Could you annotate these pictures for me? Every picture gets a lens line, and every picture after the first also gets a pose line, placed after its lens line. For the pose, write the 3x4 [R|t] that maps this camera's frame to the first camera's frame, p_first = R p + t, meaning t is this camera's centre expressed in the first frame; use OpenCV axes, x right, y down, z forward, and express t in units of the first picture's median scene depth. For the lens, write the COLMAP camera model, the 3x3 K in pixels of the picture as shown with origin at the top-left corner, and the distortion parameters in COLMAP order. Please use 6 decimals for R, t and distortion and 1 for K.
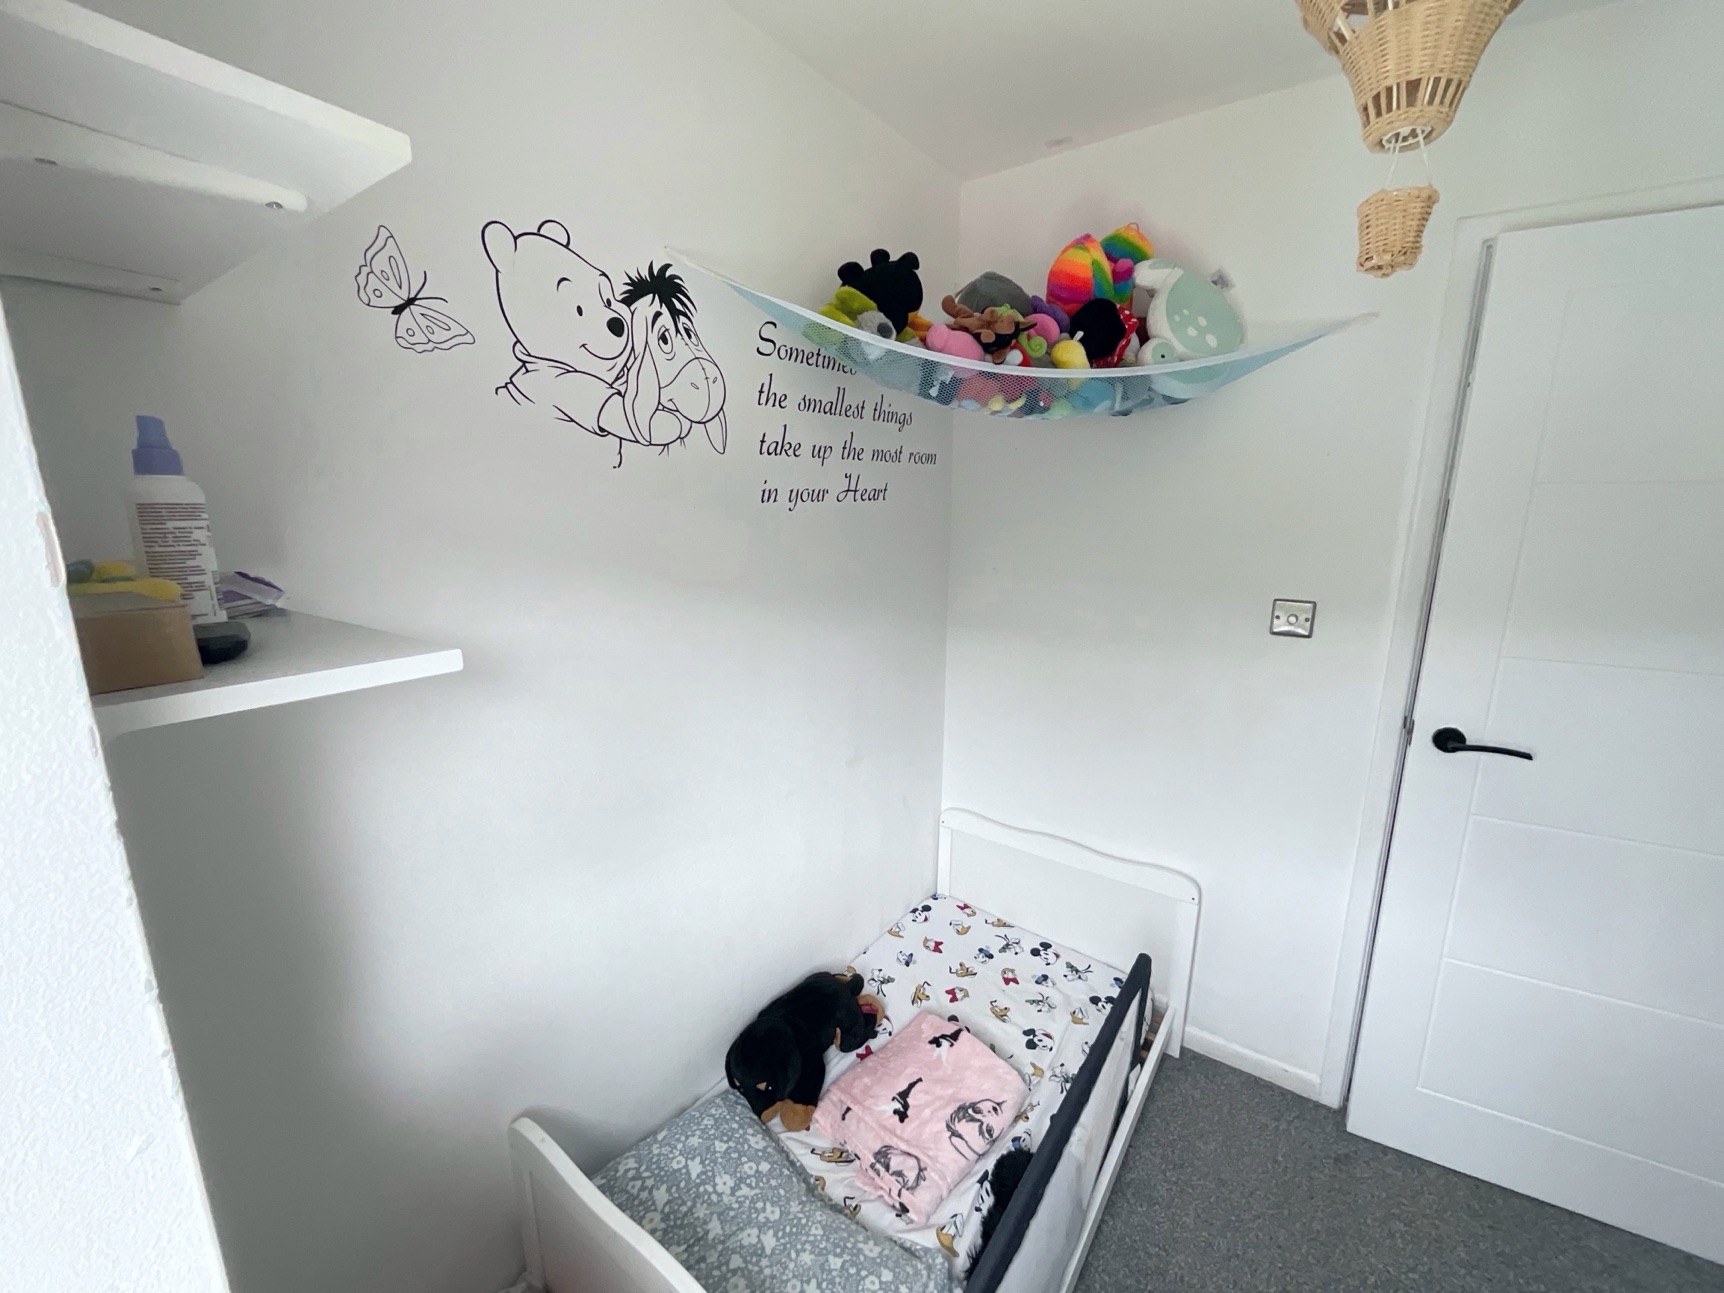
lens RADIAL K [[699.3, 0, 861.0], [0, 699.3, 645.3], [0, 0, 1]] dist [-0.013857, 0.008546]
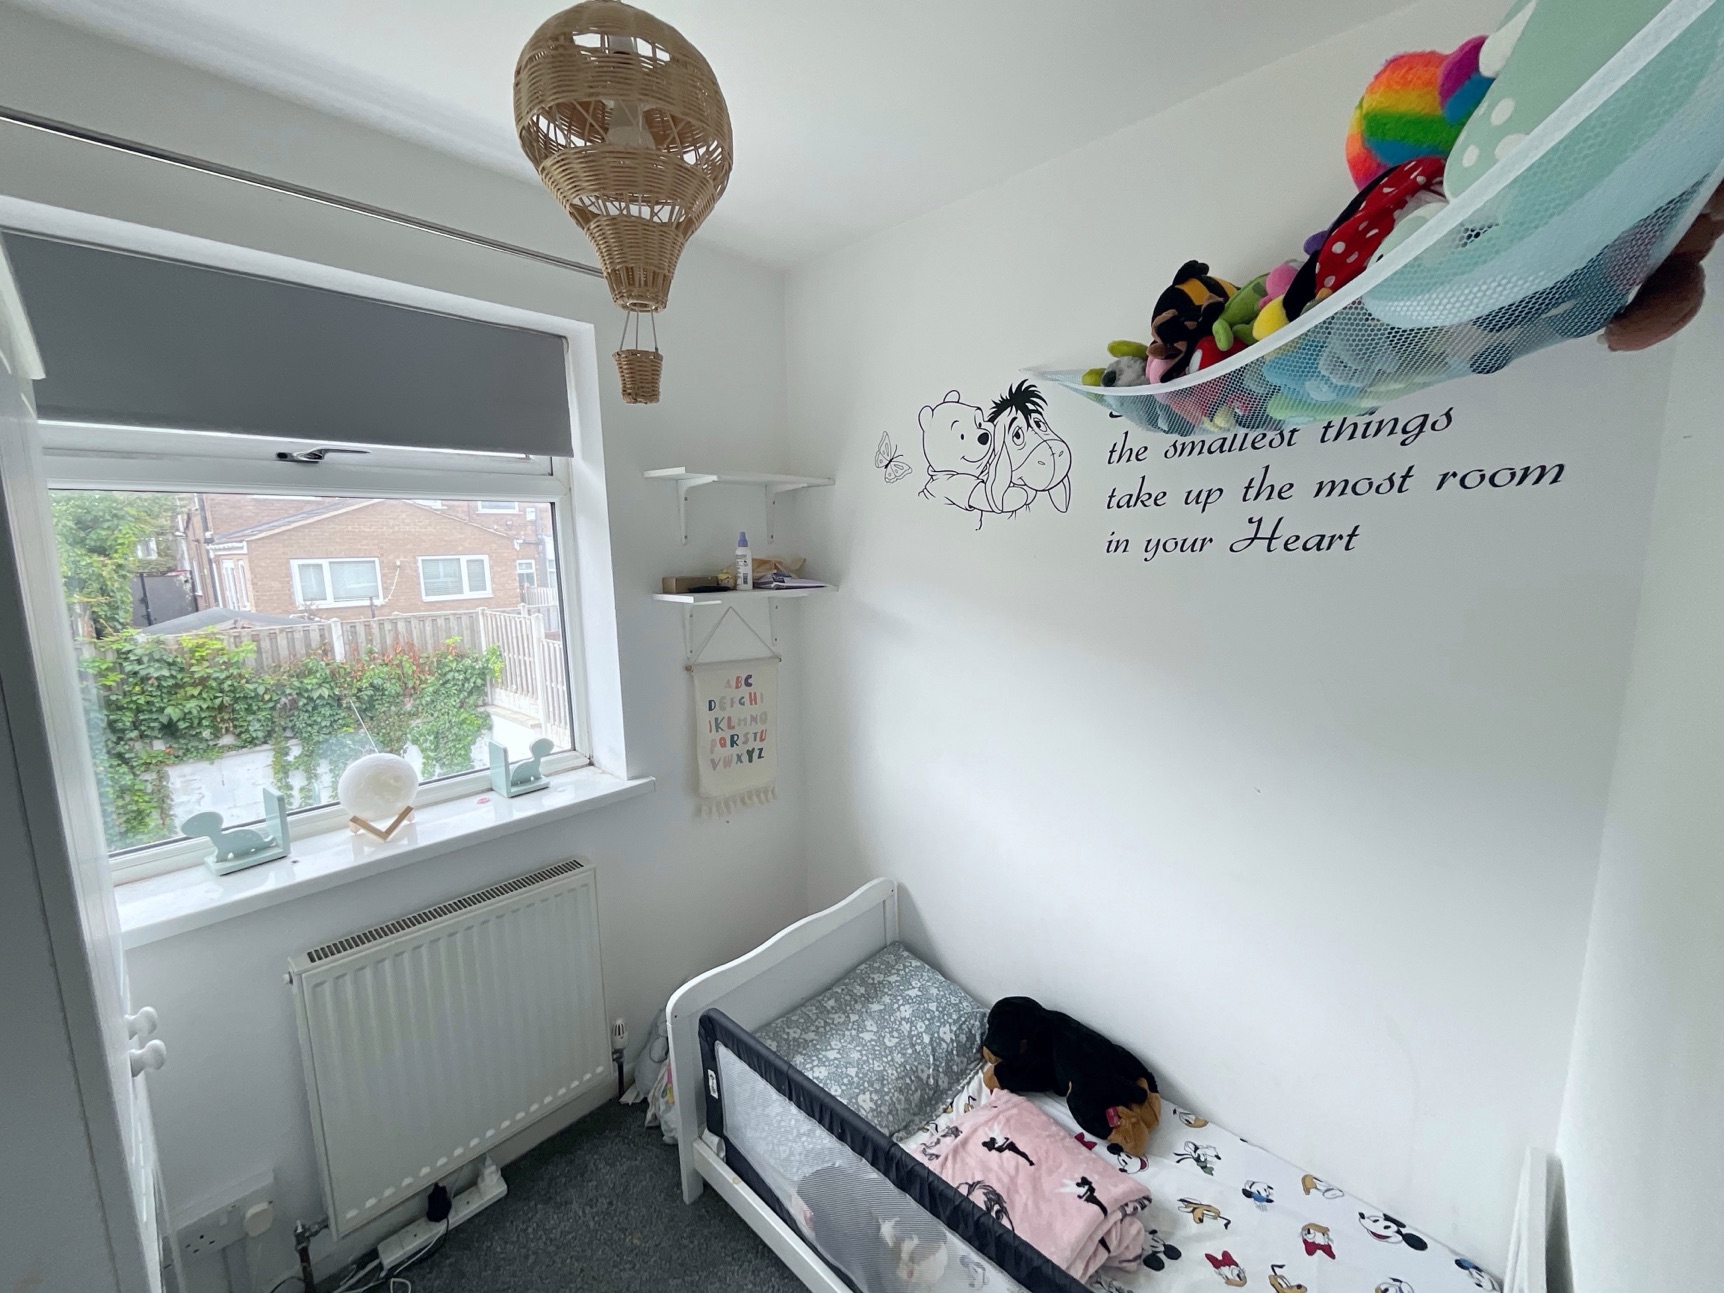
lens RADIAL K [[699.3, 0, 861.0], [0, 699.3, 645.3], [0, 0, 1]] dist [-0.013857, 0.008546]
pose [[-0.130013, 0.150733, -0.979988, 0.984391], [-0.183264, 0.967694, 0.173155, -0.183826], [0.974428, 0.202109, -0.098189, 0.768661]]
